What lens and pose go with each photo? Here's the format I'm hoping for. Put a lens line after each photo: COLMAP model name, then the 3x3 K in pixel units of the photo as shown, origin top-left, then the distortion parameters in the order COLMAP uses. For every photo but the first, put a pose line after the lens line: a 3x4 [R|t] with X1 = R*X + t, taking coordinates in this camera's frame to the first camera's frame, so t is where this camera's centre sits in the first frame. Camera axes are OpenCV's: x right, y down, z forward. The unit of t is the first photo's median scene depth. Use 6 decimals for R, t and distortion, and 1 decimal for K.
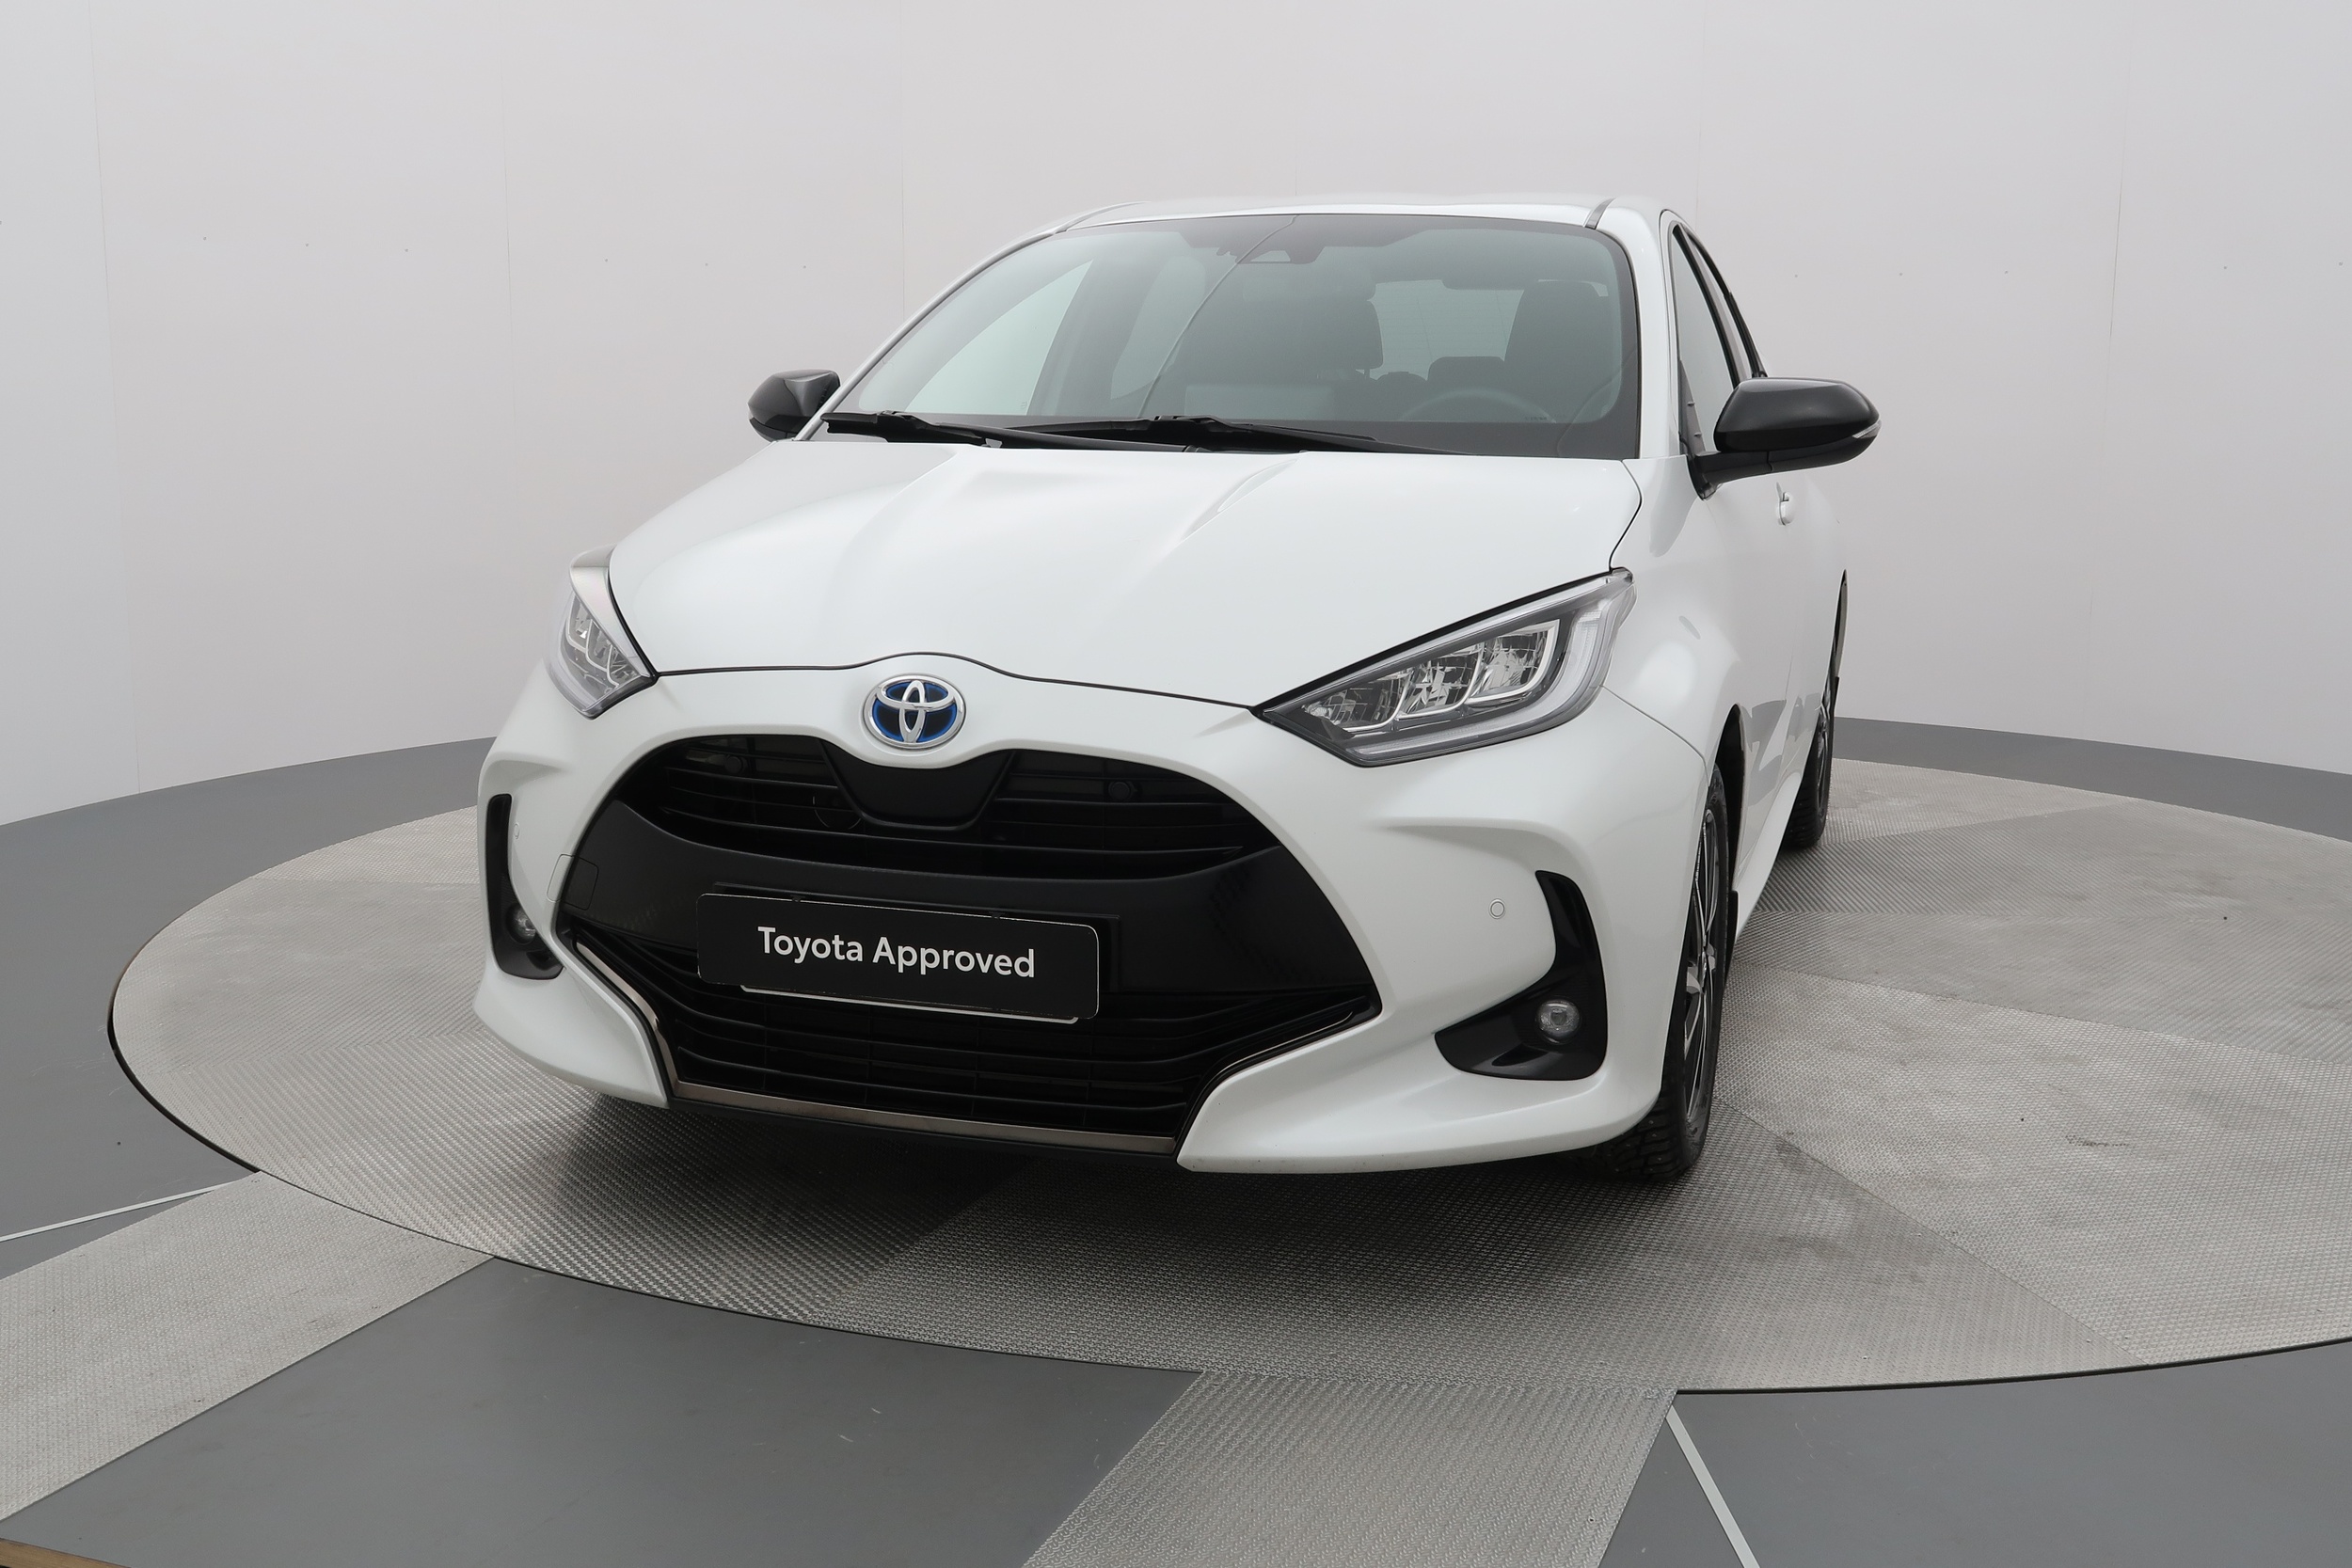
lens RADIAL K [[2453.0, 0, 1213.5], [0, 2453.0, 783.2], [0, 0, 1]] dist [-0.001573, 0.000000]
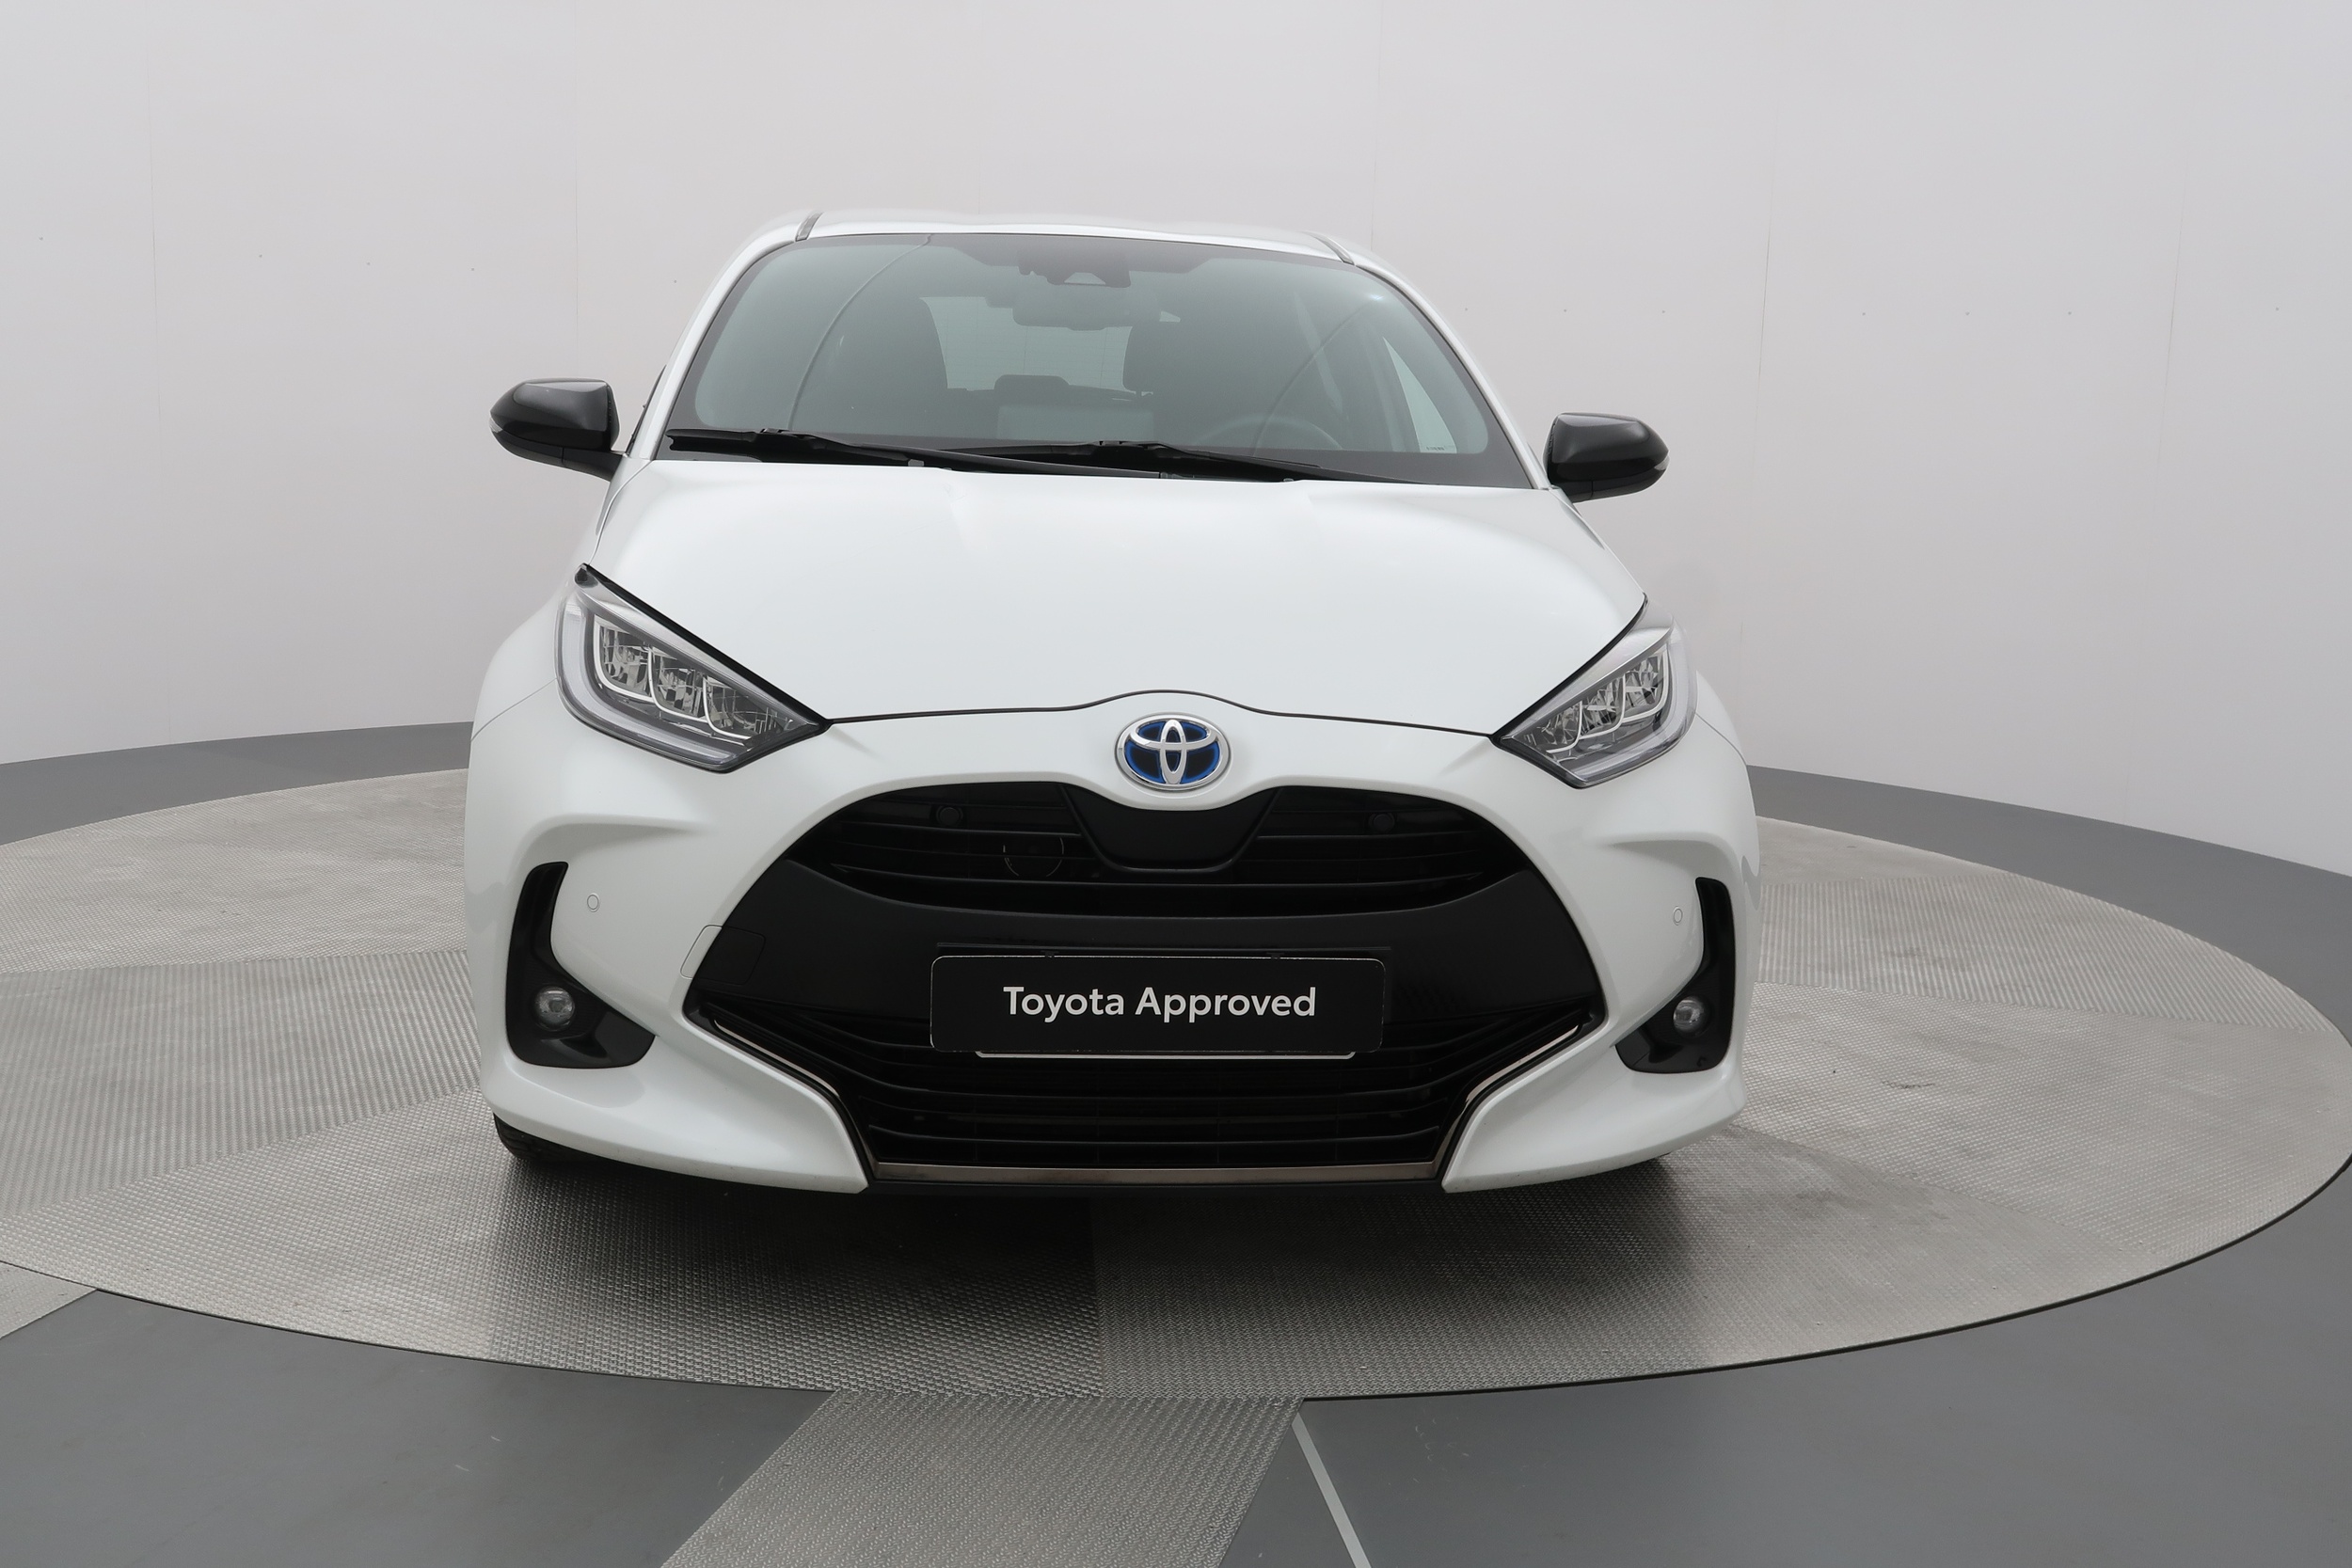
lens RADIAL K [[2298.8, 0, 1157.9], [0, 2298.8, 782.9], [0, 0, 1]] dist [0.077847, 0.000000]
pose [[0.911122, -0.047295, 0.409415, -0.490637], [0.043549, 0.998880, 0.018473, -0.033597], [-0.409830, 0.000998, 0.912161, 0.171483]]
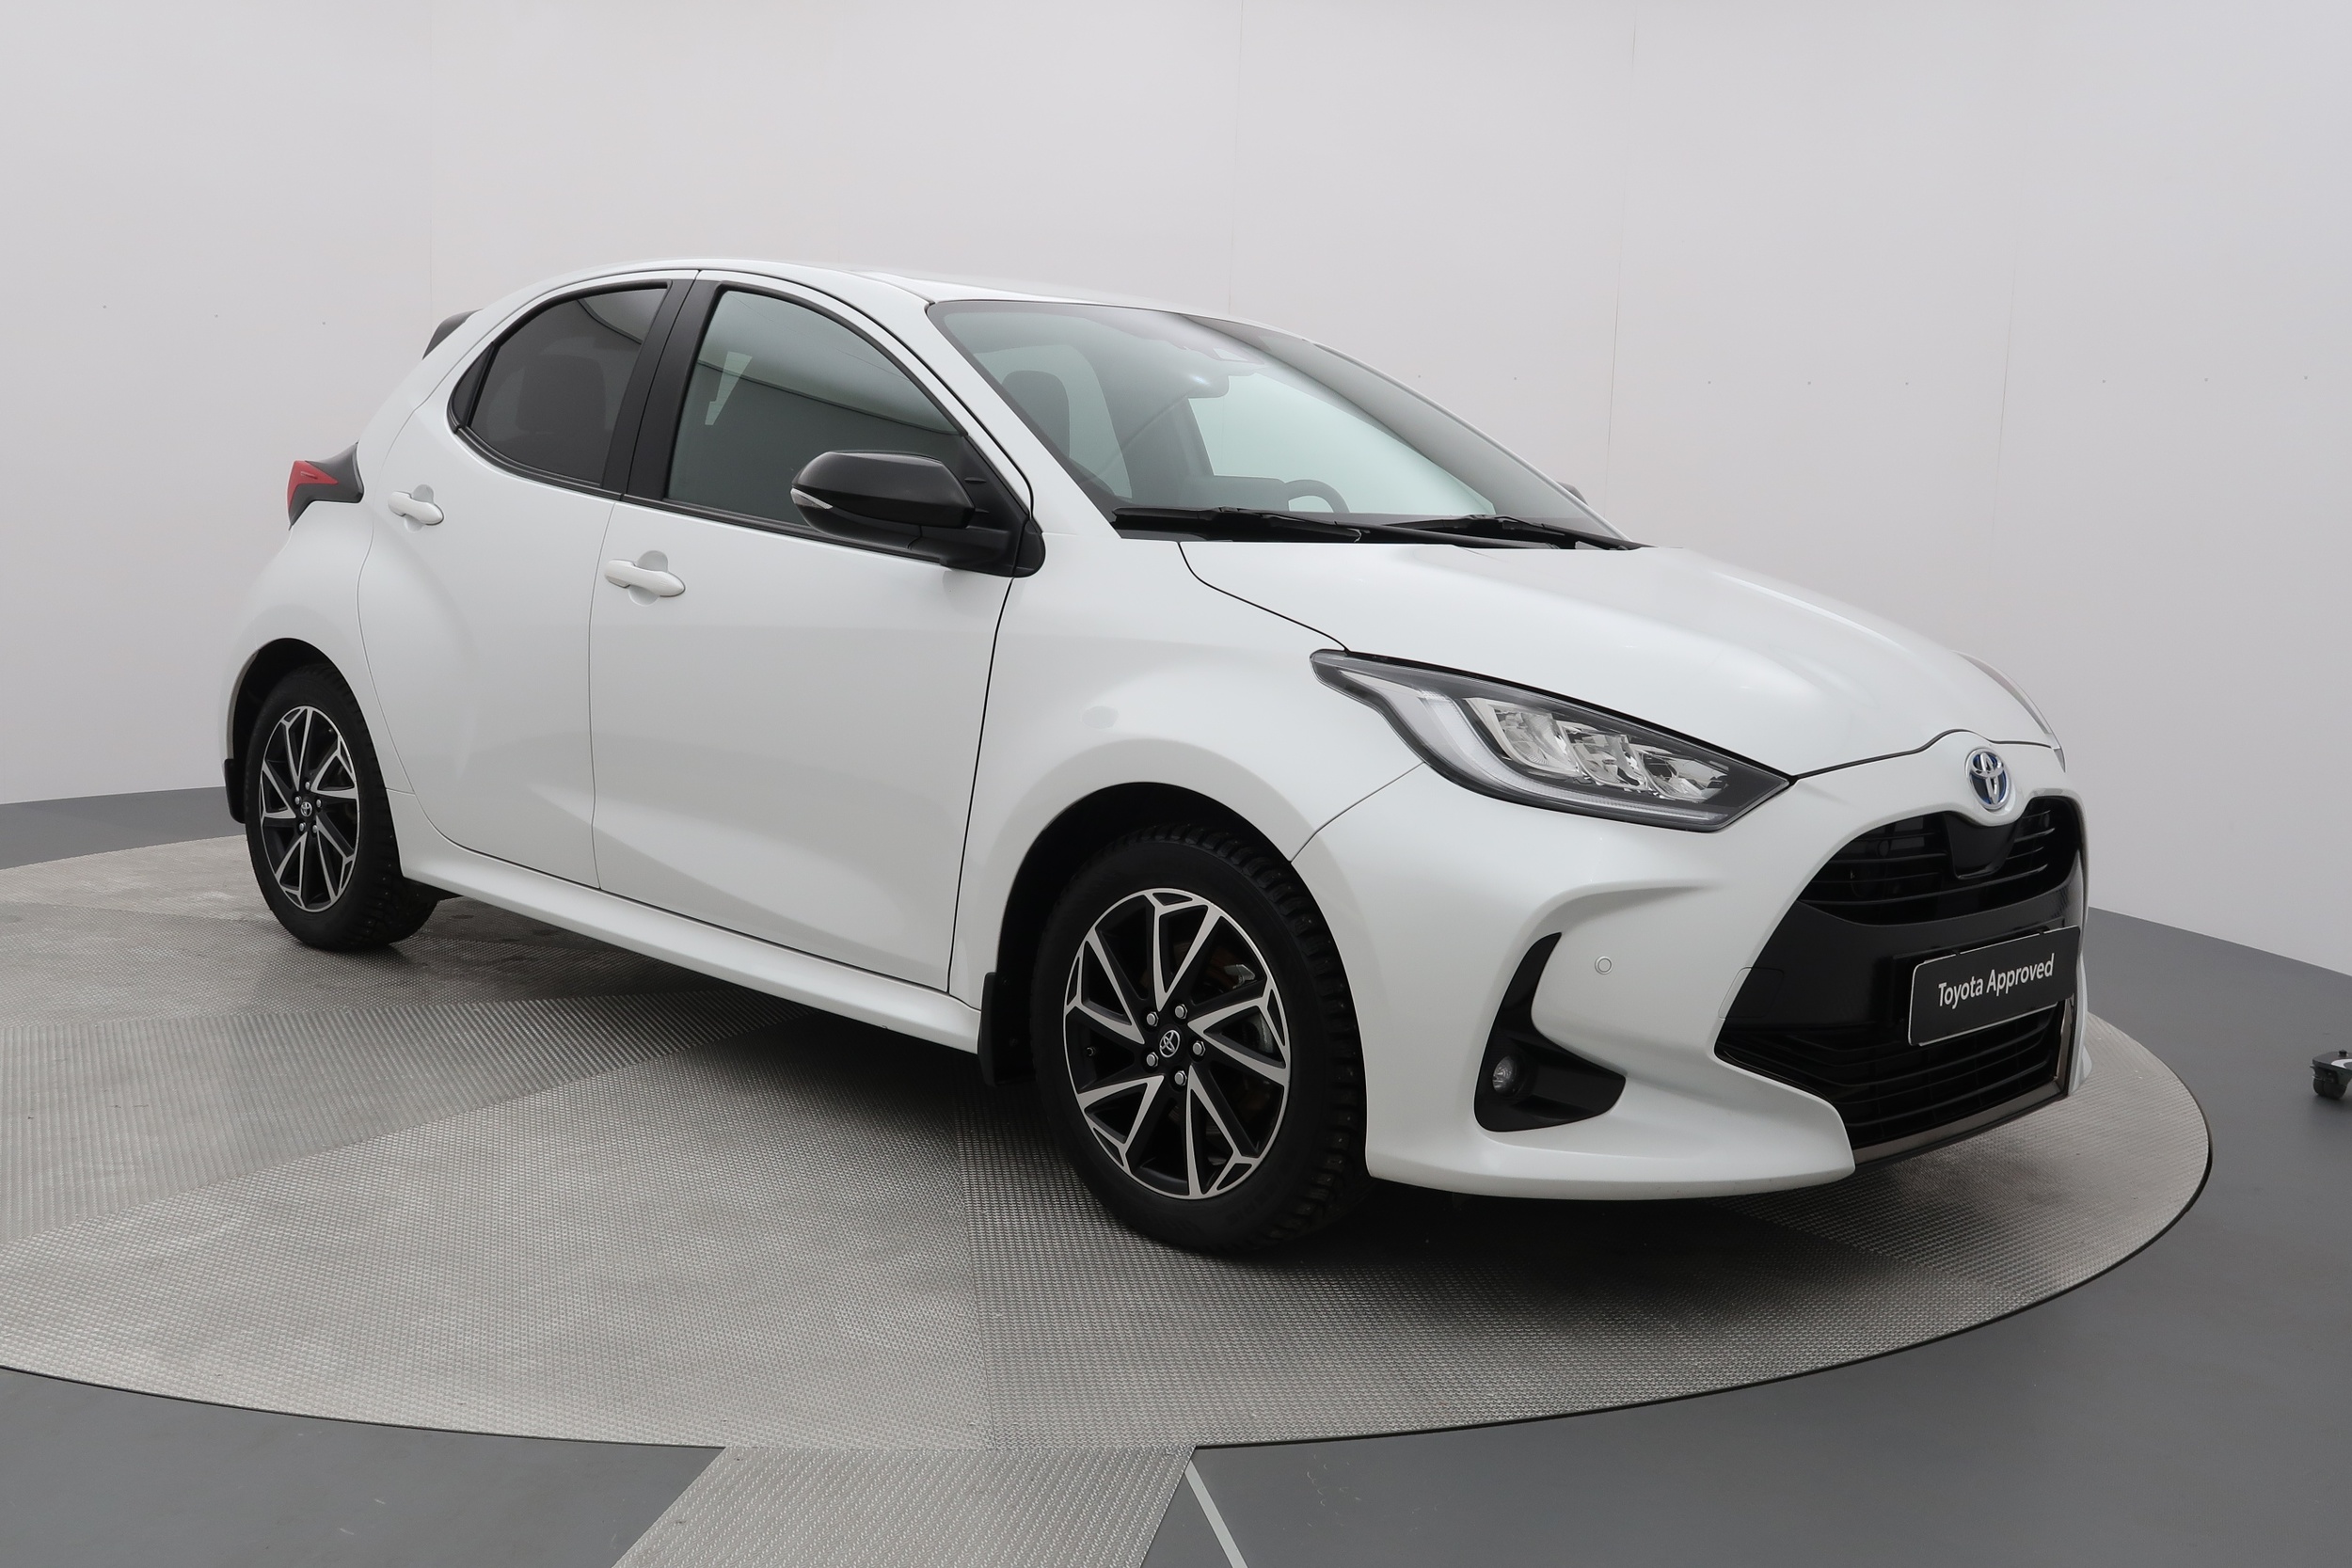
lens RADIAL K [[2557.6, 0, 1118.9], [0, 2557.6, 752.3], [0, 0, 1]] dist [0.011056, 0.000000]
pose [[0.430391, -0.092734, 0.897866, -1.403773], [0.110611, 0.992630, 0.049501, -0.148538], [-0.895840, 0.078009, 0.437476, 0.816576]]
